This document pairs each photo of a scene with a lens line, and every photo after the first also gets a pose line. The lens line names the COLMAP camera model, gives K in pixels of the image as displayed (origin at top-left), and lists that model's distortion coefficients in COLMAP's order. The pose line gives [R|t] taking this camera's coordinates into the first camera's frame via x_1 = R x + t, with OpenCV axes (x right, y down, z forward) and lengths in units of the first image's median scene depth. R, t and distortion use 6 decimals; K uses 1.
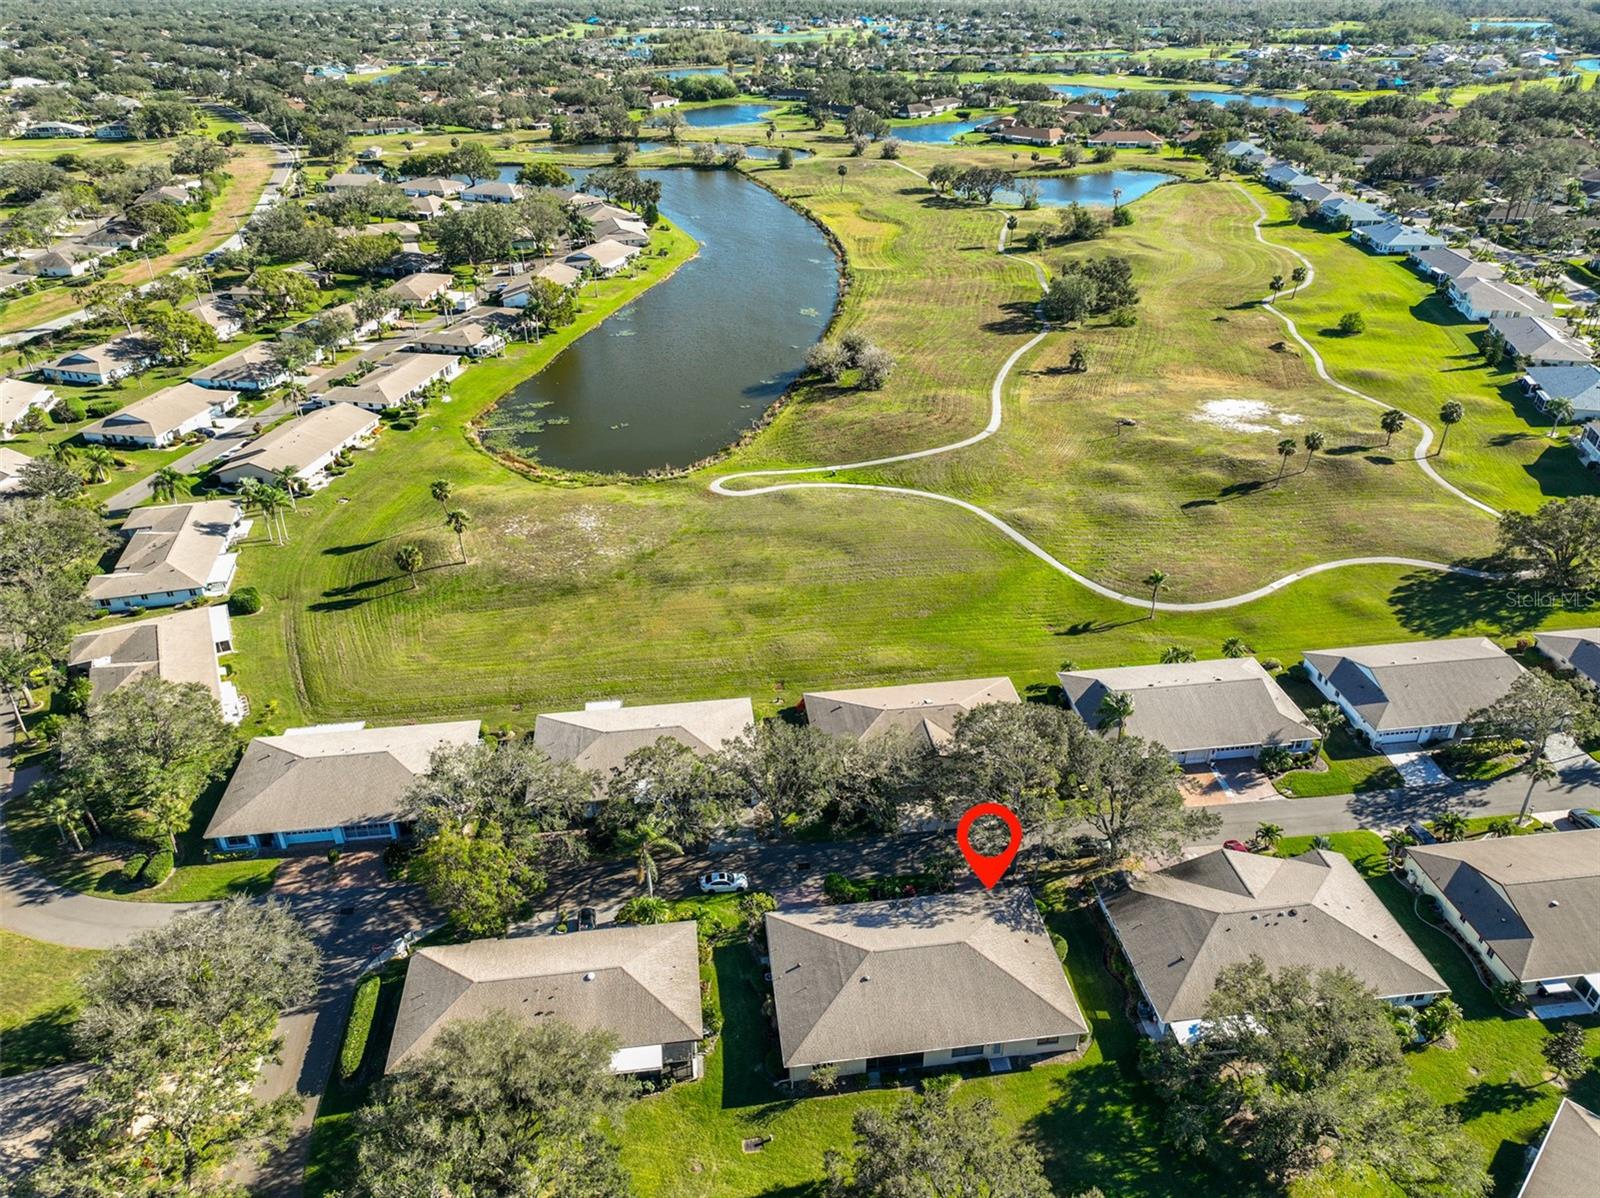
lens RADIAL K [[1118.5, 0, 800.0], [0, 1118.5, 599.0], [0, 0, 1]] dist [-0.006238, 0.023853]
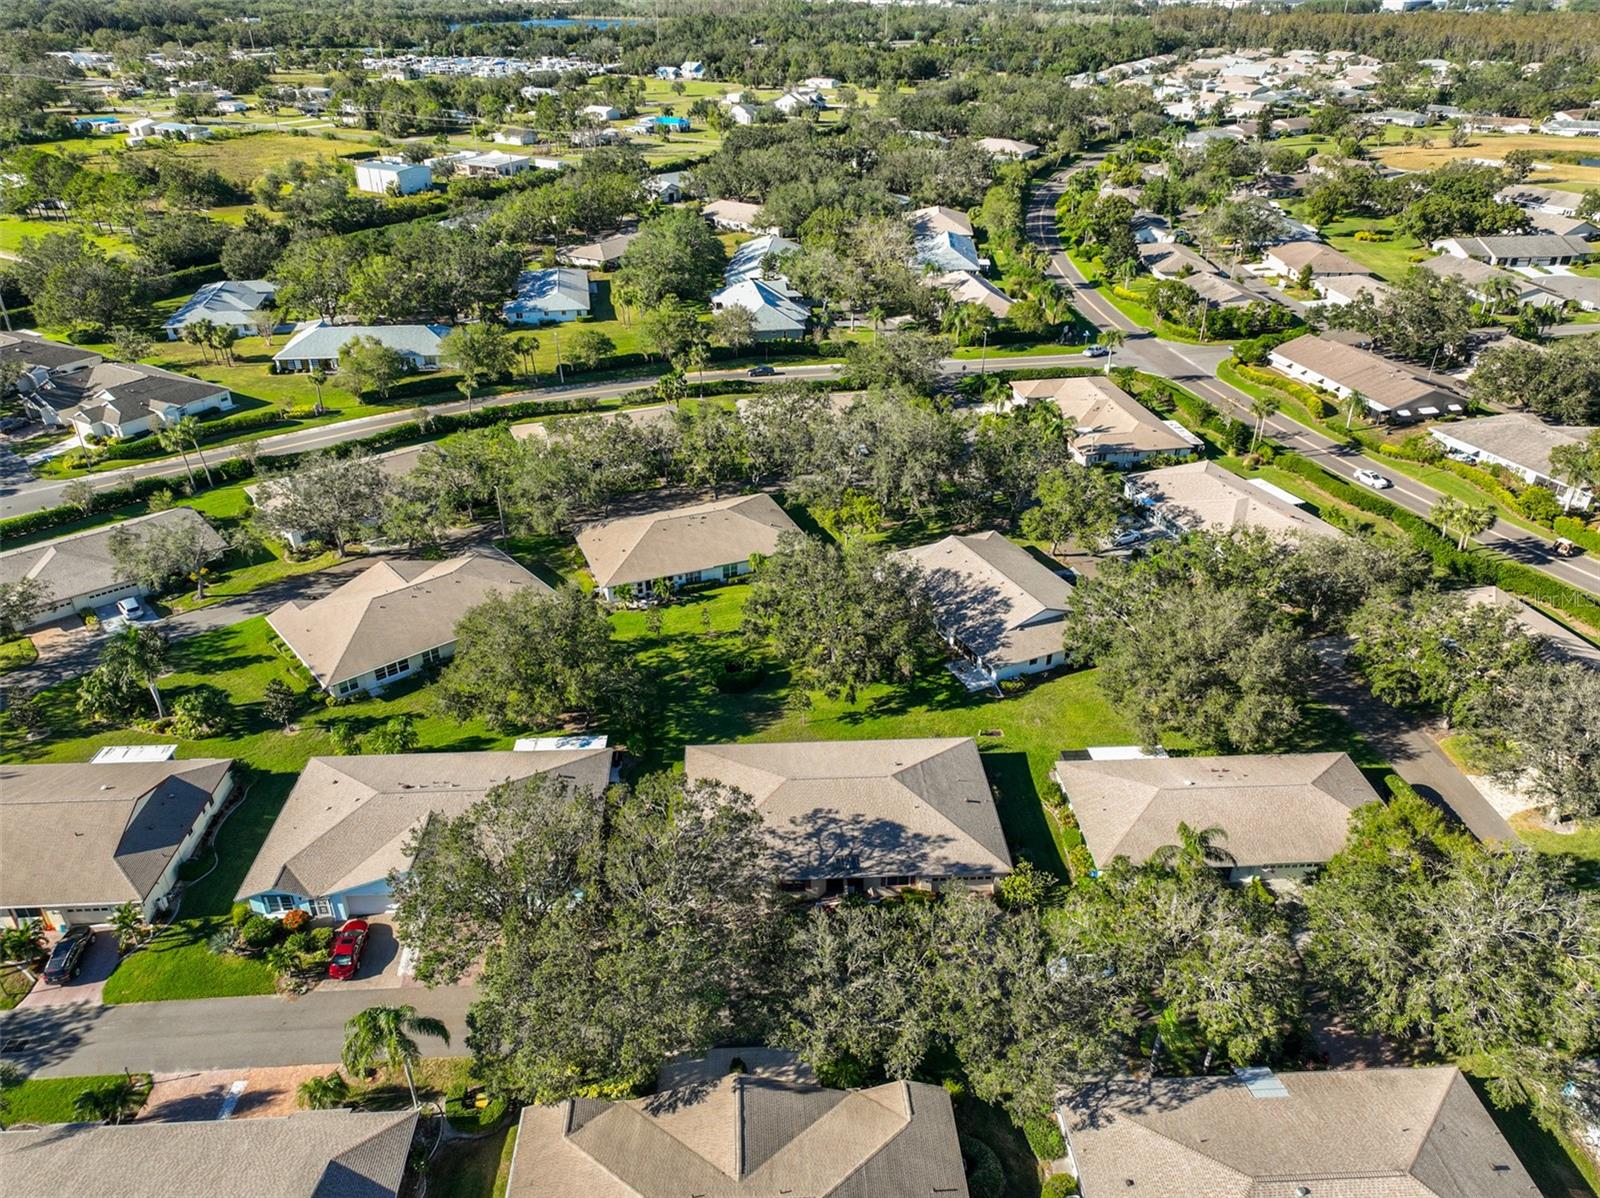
lens RADIAL K [[1115.8, 0, 800.0], [0, 1115.8, 599.0], [0, 0, 1]] dist [0.006925, 0.000327]
pose [[-0.998308, -0.025616, 0.052192, 0.041818], [0.032192, 0.503973, 0.863119, -0.247648], [-0.048413, 0.863340, -0.502296, 0.596392]]
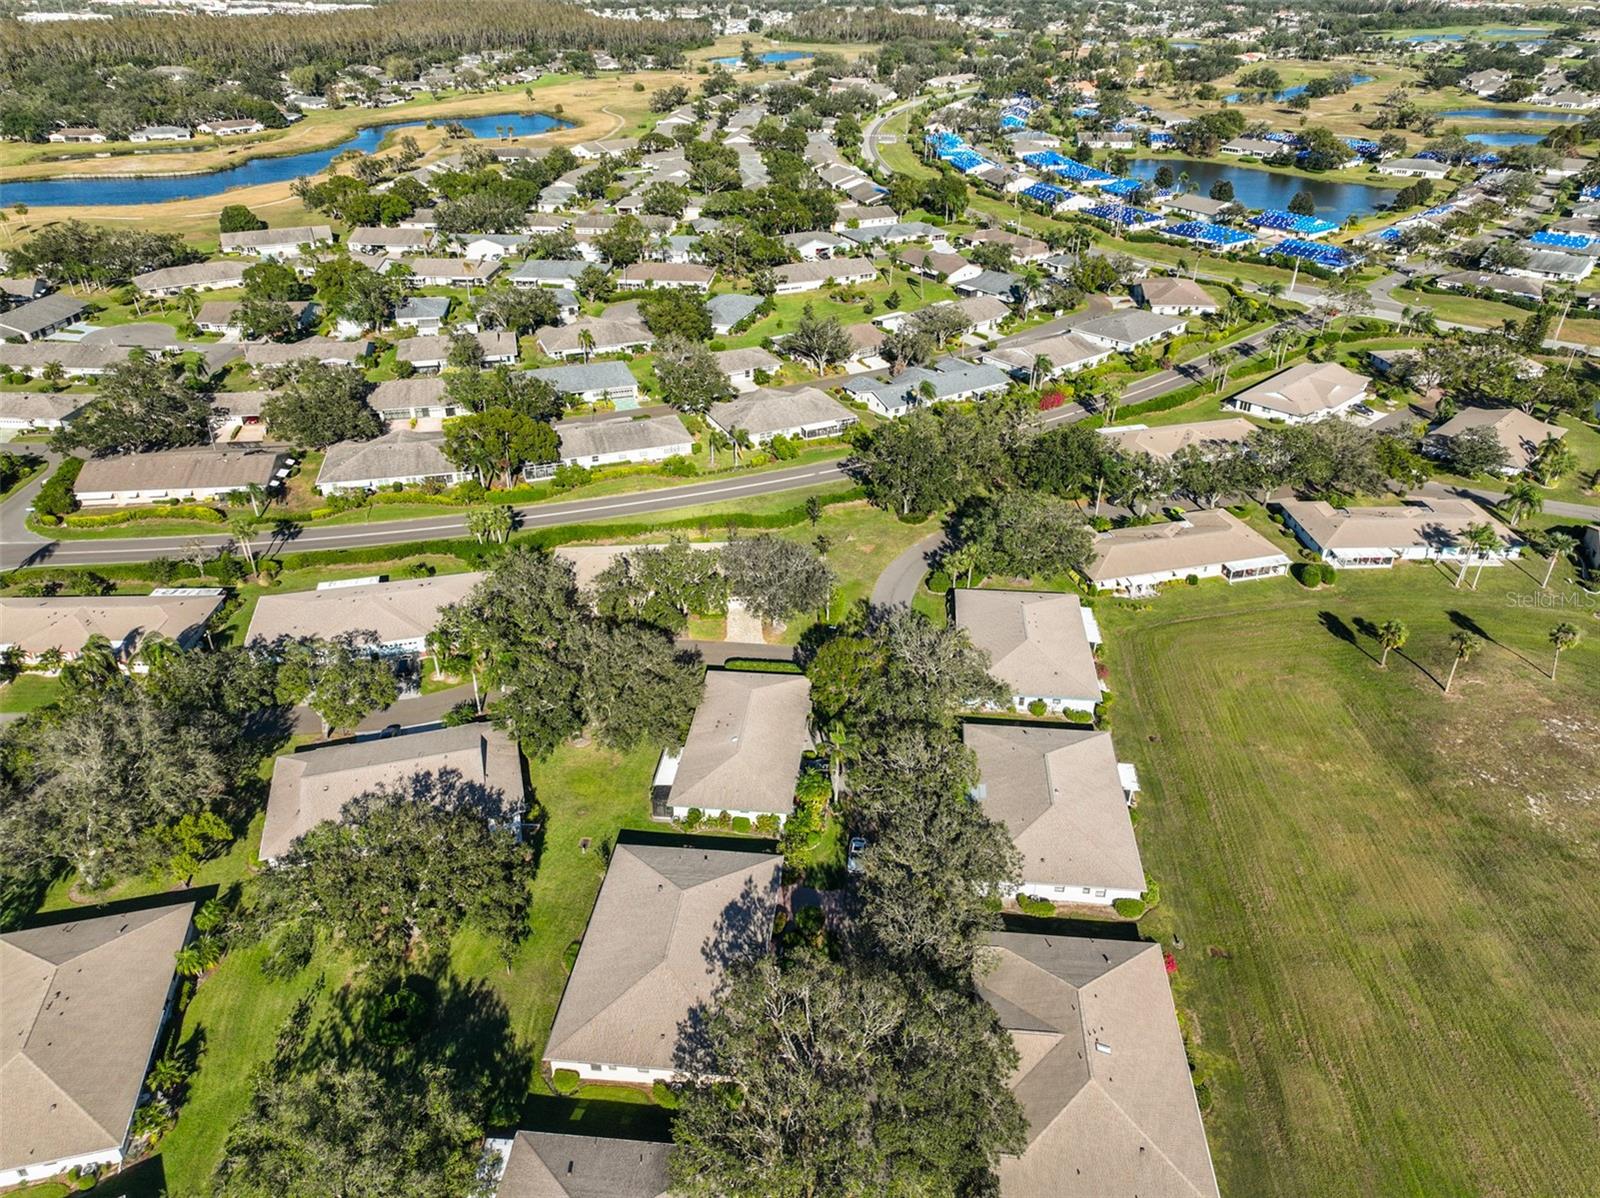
lens RADIAL K [[1118.5, 0, 800.0], [0, 1118.5, 599.0], [0, 0, 1]] dist [-0.006238, 0.023853]
pose [[-0.218918, 0.494683, -0.841049, 0.352546], [-0.485354, 0.692549, 0.533673, -0.220164], [0.846467, 0.525038, 0.088485, 0.380161]]
